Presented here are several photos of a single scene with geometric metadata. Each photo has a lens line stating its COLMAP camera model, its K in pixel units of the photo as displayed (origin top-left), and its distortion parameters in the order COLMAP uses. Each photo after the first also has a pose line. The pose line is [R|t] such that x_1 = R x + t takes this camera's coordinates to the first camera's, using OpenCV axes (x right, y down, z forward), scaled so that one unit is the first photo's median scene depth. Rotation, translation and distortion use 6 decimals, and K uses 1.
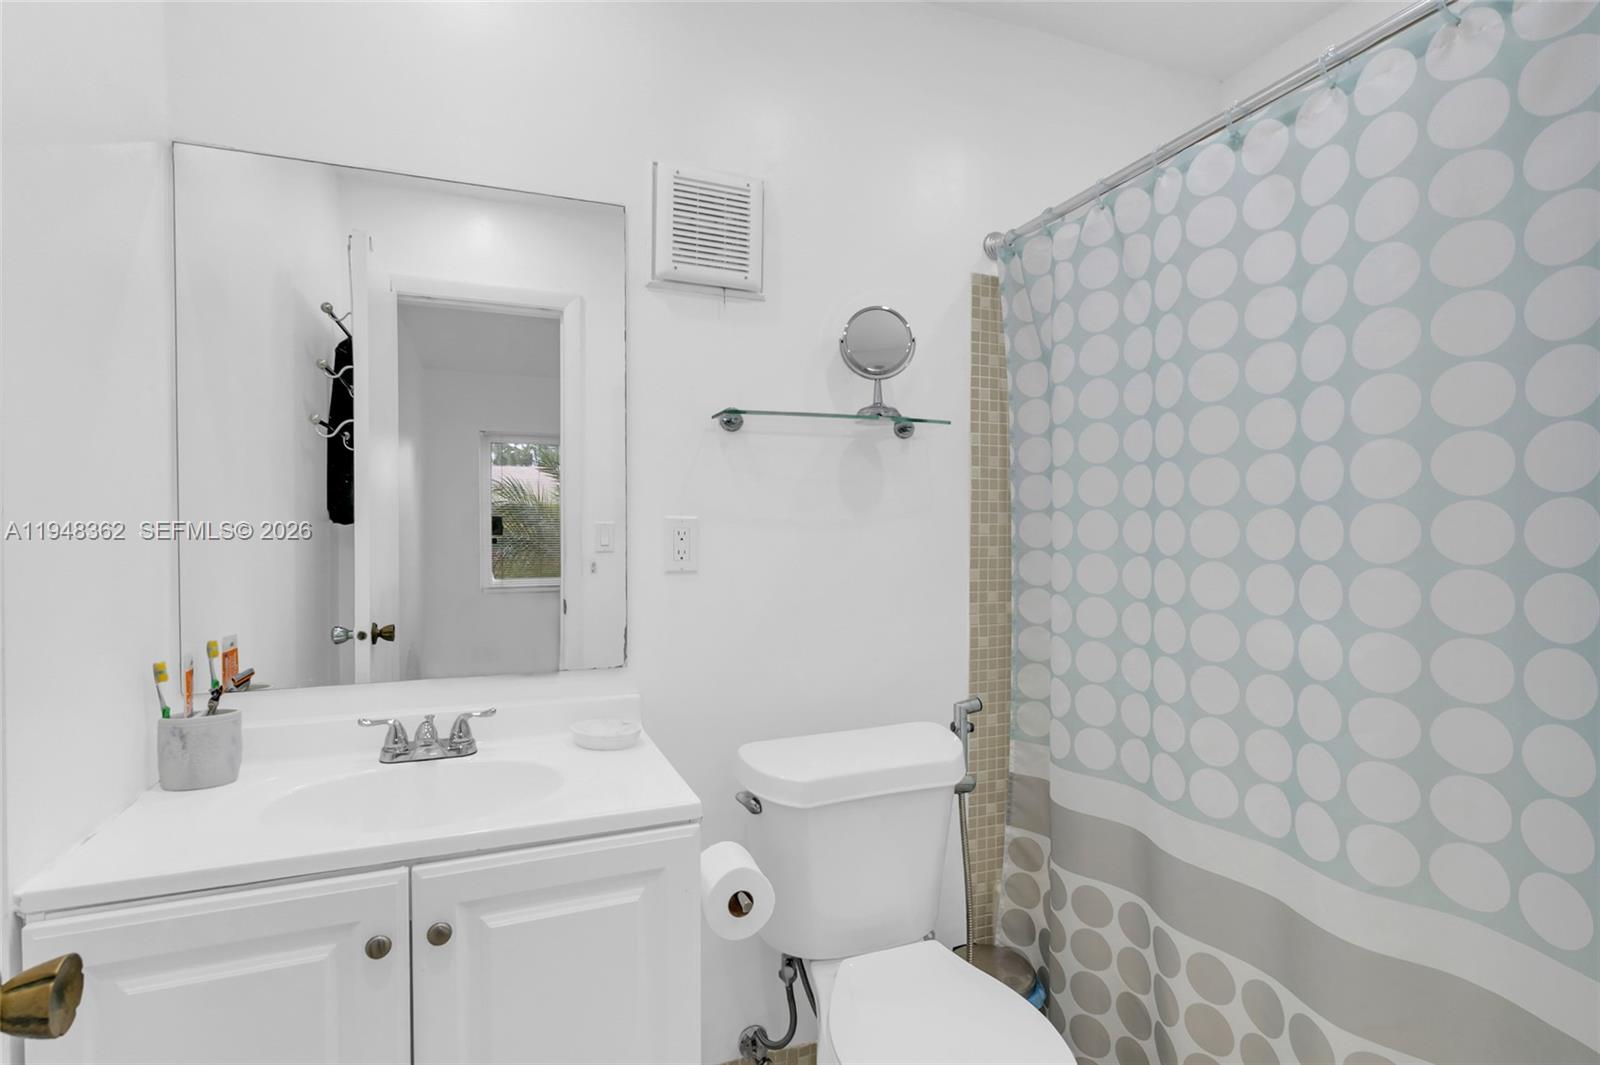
lens RADIAL K [[778.3, 0, 784.9], [0, 778.3, 536.2], [0, 0, 1]] dist [0.002184, -0.000802]
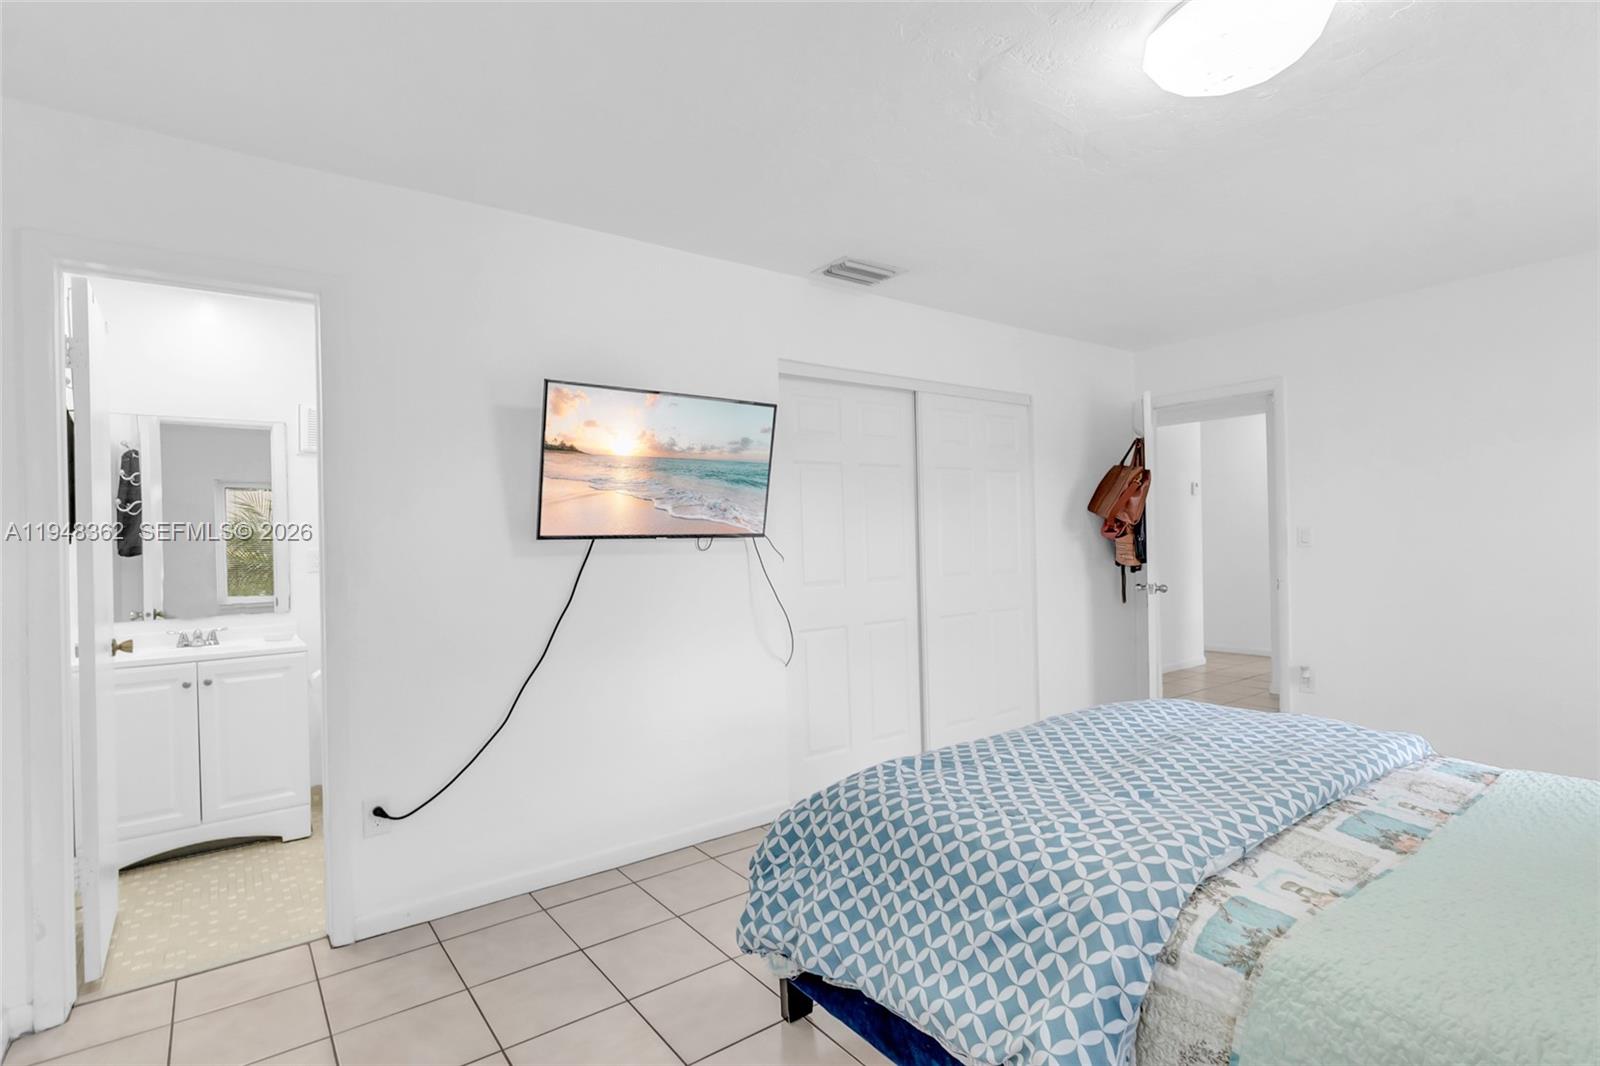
lens RADIAL K [[778.3, 0, 784.9], [0, 778.3, 536.7], [0, 0, 1]] dist [0.002184, -0.000802]
pose [[0.965470, -0.014497, 0.260111, 0.722407], [0.021607, 0.999466, -0.024497, 0.025416], [-0.259617, 0.029272, 0.965268, -1.924055]]
